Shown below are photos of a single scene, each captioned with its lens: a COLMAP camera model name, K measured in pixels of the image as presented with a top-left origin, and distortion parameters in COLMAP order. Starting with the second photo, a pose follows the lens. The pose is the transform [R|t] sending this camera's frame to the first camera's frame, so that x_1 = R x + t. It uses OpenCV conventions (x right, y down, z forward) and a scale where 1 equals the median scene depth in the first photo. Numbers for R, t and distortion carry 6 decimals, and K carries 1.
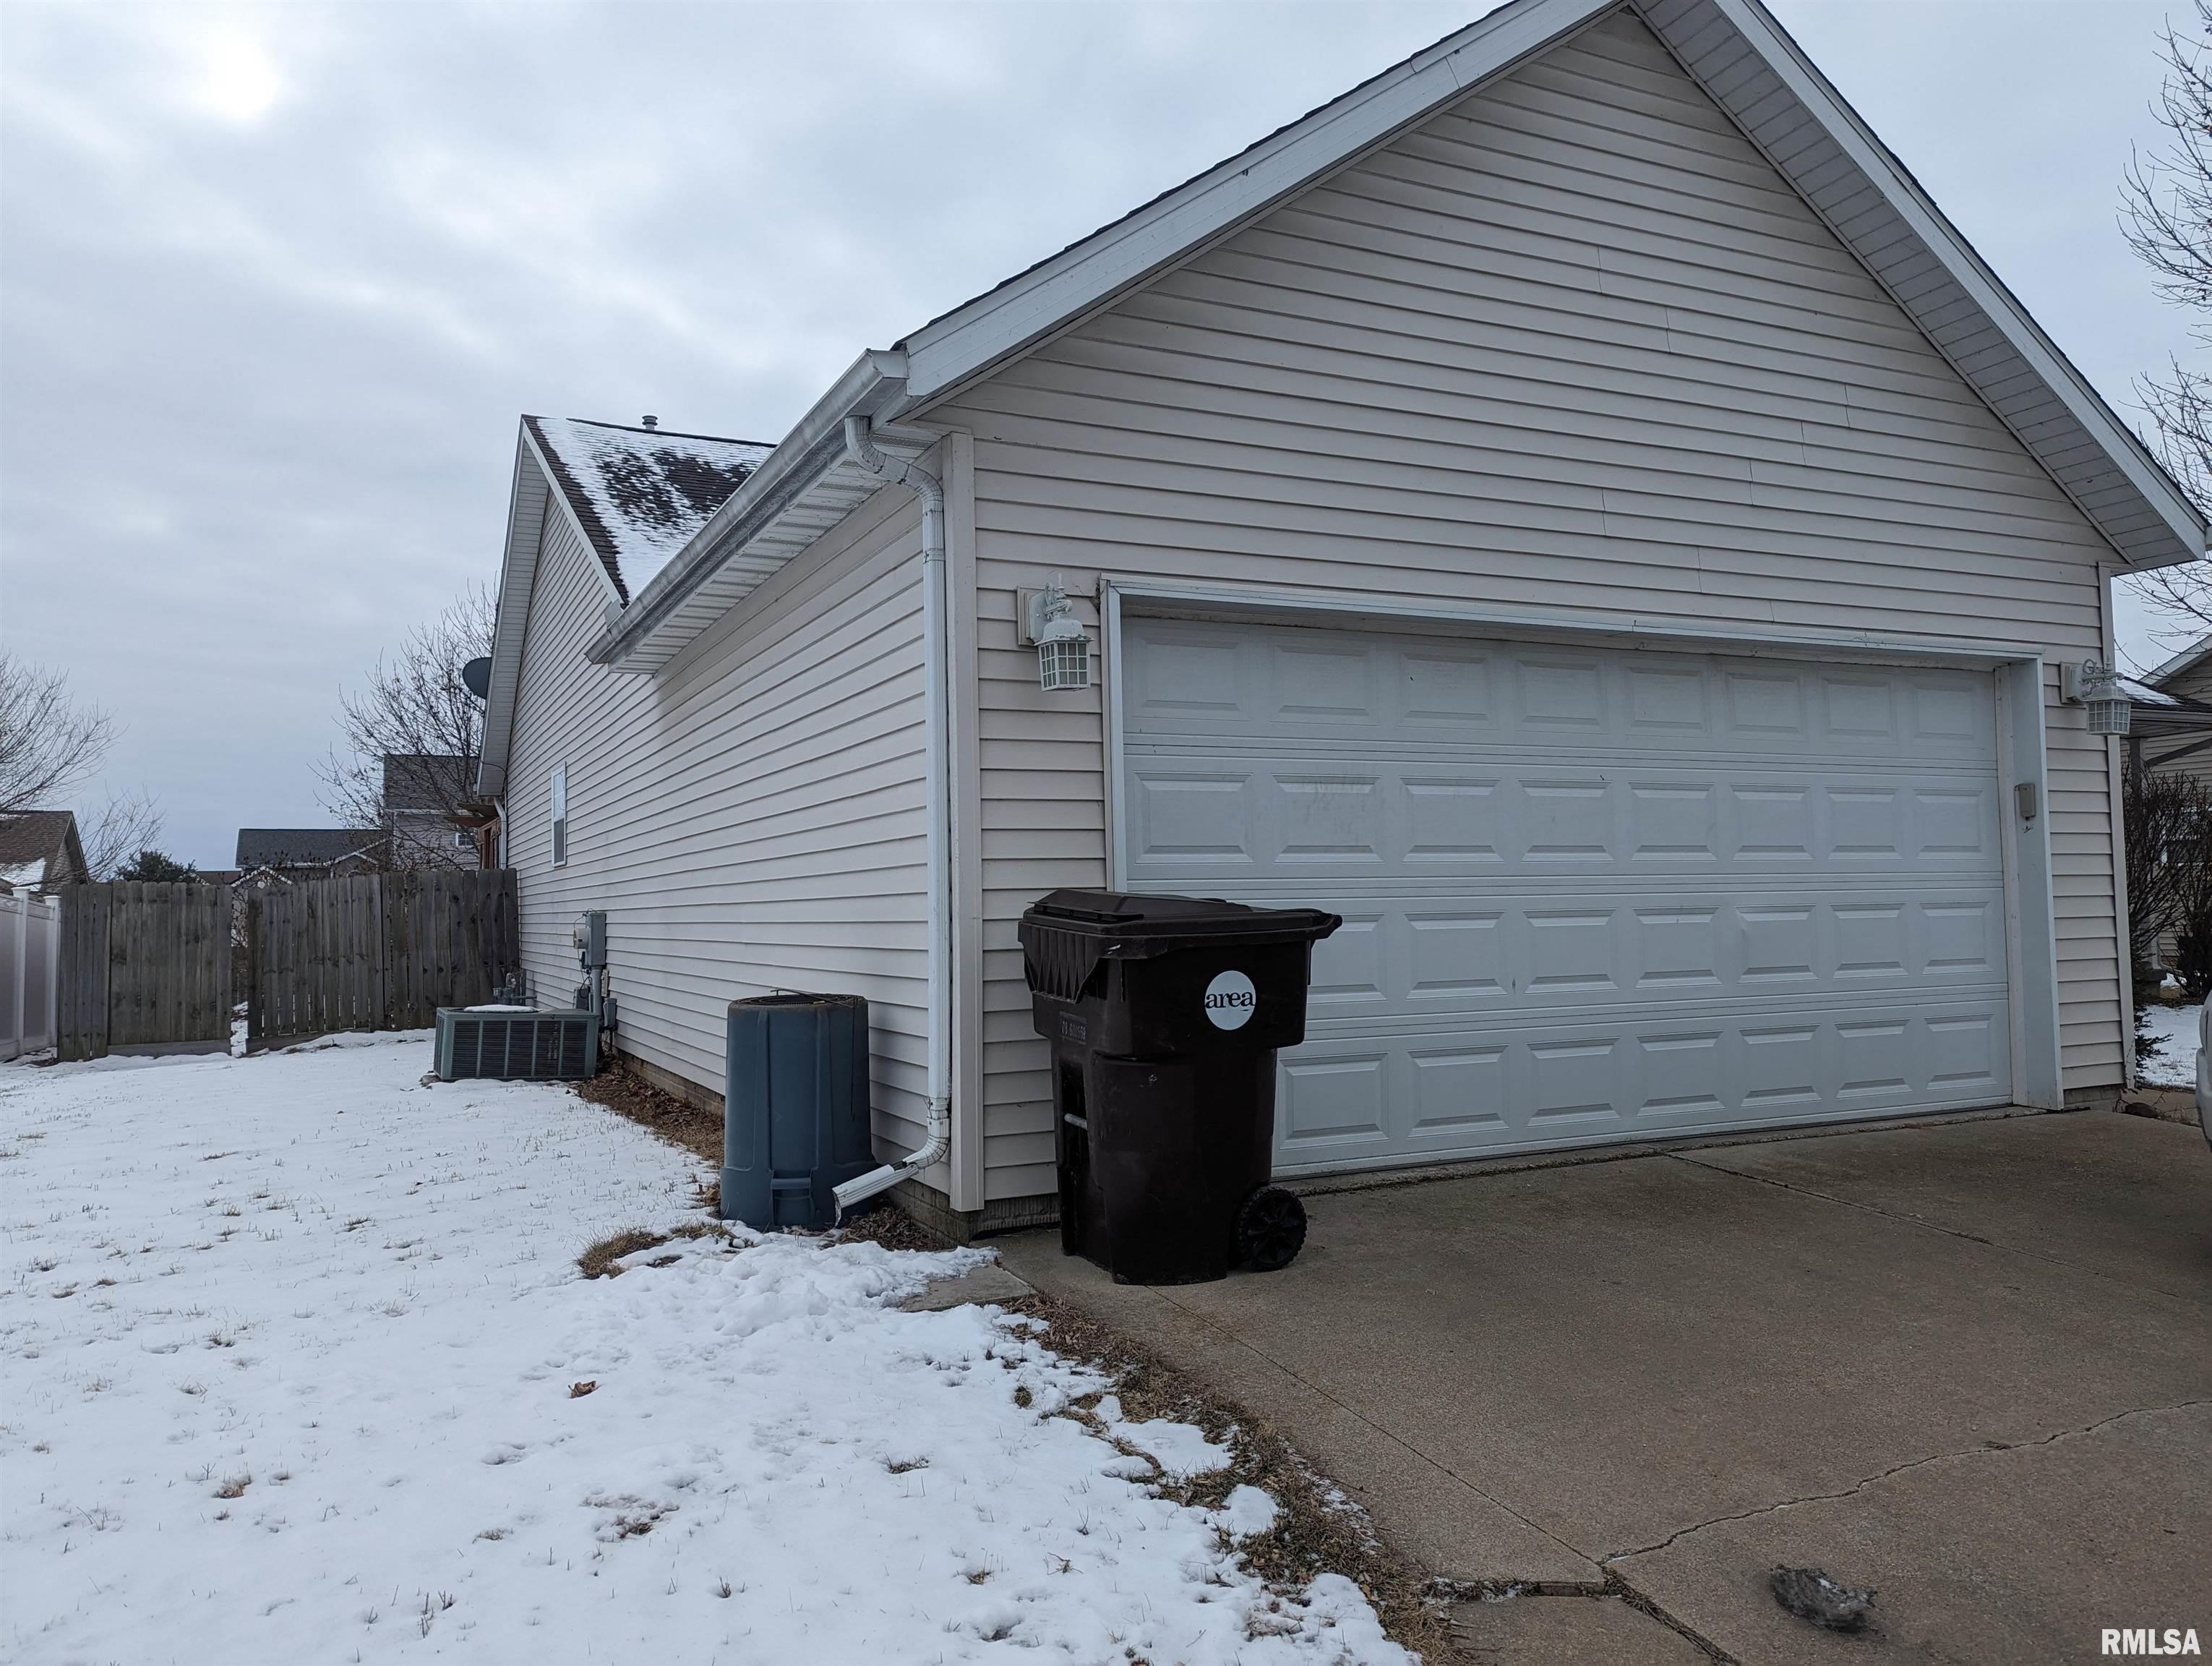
lens RADIAL K [[1581.4, 0, 1109.8], [0, 1581.4, 828.1], [0, 0, 1]] dist [0.083484, -0.077793]
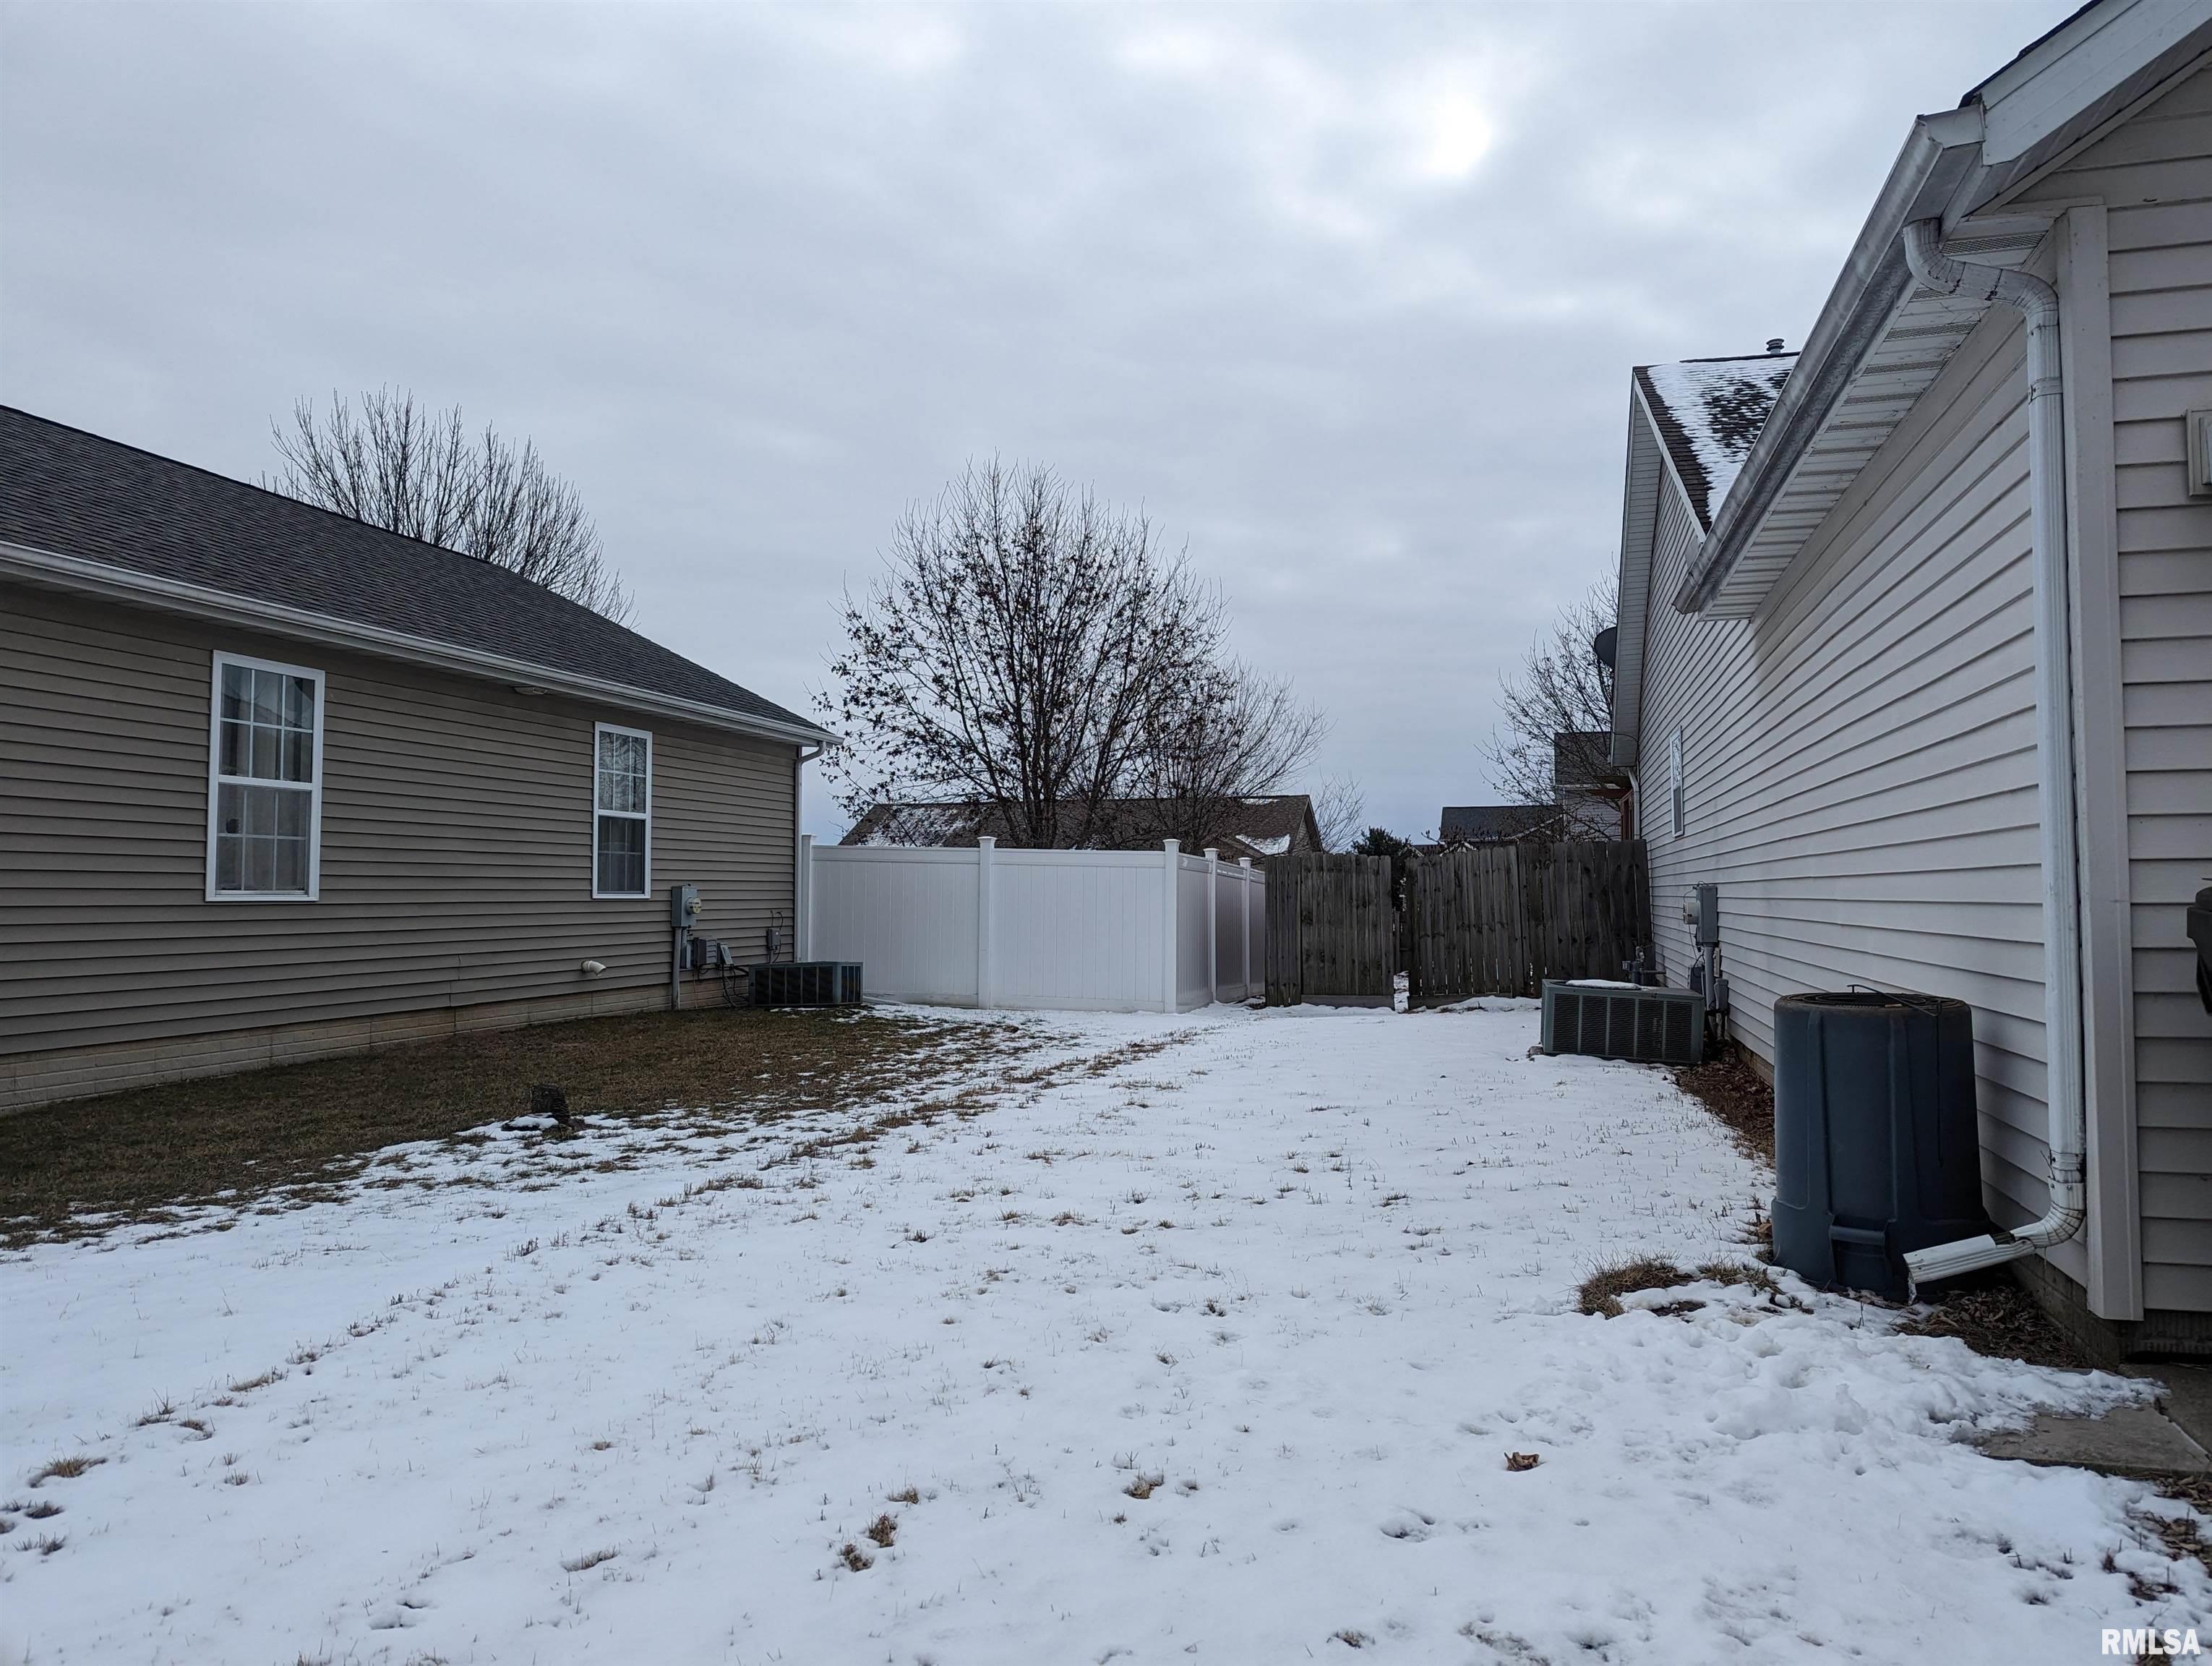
lens RADIAL K [[1581.4, 0, 1109.8], [0, 1581.4, 828.1], [0, 0, 1]] dist [0.083484, -0.077793]
pose [[0.762763, -0.013362, -0.646540, 0.033992], [0.024616, 0.999662, 0.008381, 0.008044], [0.646209, -0.022308, 0.762834, 0.170329]]
